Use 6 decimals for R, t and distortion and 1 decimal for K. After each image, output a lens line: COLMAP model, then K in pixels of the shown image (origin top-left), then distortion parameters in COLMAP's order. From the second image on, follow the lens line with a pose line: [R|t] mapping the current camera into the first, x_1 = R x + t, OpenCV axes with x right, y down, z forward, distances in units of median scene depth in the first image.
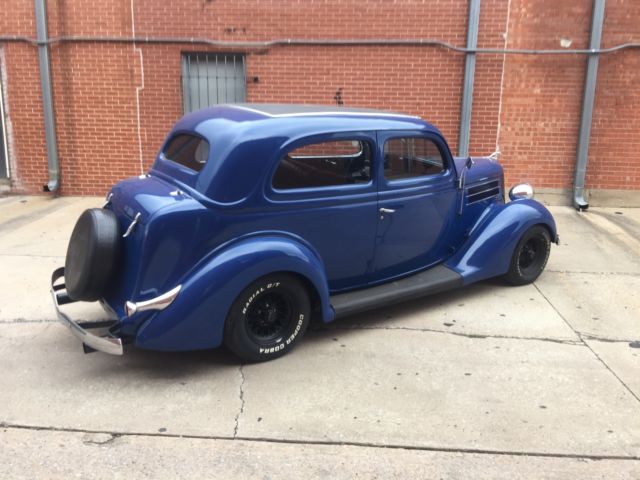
lens RADIAL K [[540.3, 0, 320.9], [0, 540.3, 240.3], [0, 0, 1]] dist [0.072854, -0.122448]
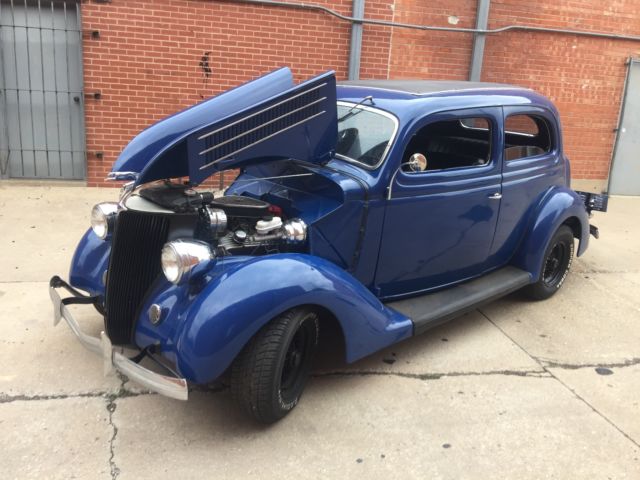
lens RADIAL K [[540.3, 0, 320.9], [0, 540.3, 236.0], [0, 0, 1]] dist [0.072854, -0.122448]
pose [[0.959719, -0.030378, 0.279316, -0.058238], [0.021580, 0.999171, 0.034521, -0.043132], [-0.280133, -0.027103, 0.959579, 0.236228]]
